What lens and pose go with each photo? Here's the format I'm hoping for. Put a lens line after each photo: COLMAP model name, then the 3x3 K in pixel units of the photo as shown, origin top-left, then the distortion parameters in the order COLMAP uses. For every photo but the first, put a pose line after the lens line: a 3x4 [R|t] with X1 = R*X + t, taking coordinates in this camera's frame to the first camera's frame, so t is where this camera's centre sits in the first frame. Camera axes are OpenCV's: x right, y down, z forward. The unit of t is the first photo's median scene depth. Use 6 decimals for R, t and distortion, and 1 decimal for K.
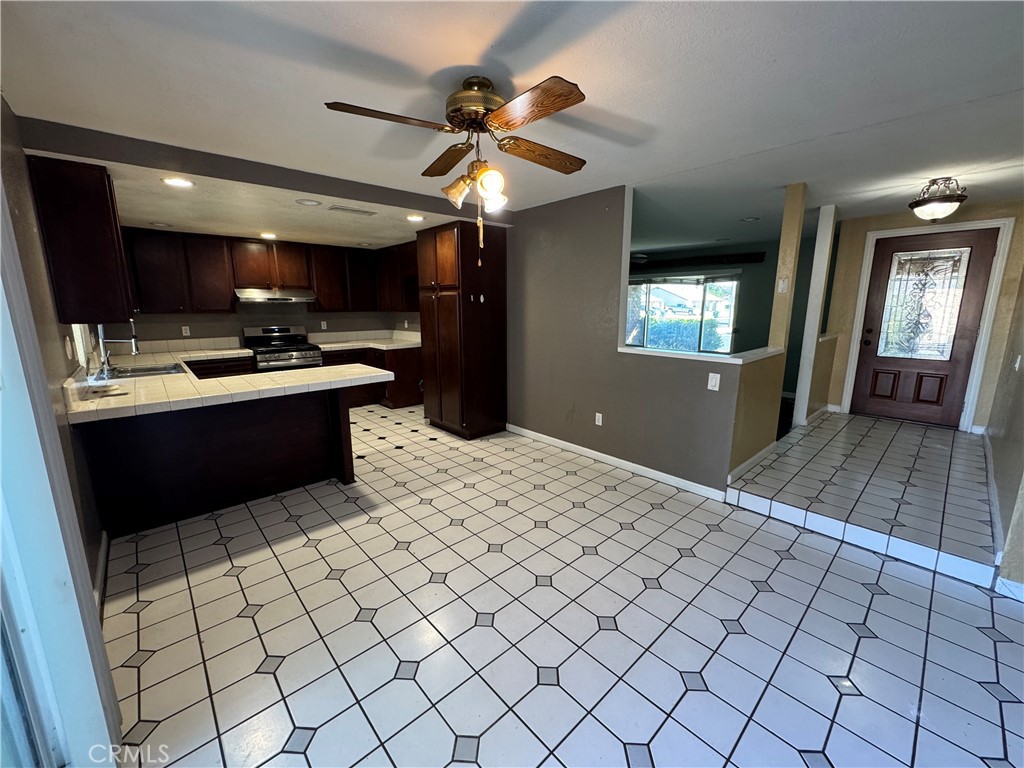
lens RADIAL K [[412.0, 0, 509.6], [0, 412.0, 384.2], [0, 0, 1]] dist [0.002877, 0.000443]
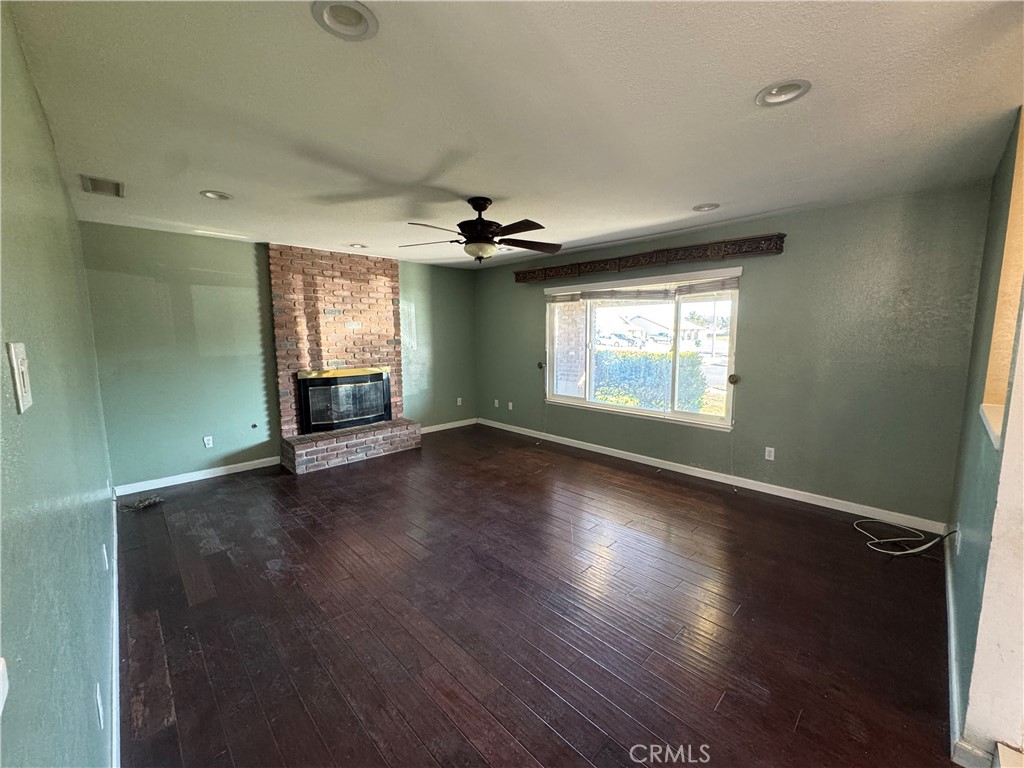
lens RADIAL K [[411.1, 0, 510.4], [0, 411.1, 382.4], [0, 0, 1]] dist [-0.003547, 0.000011]
pose [[0.999481, -0.005130, 0.031810, 0.216728], [0.007435, 0.997323, -0.072744, -0.083303], [-0.031352, 0.072943, 0.996843, 0.435569]]
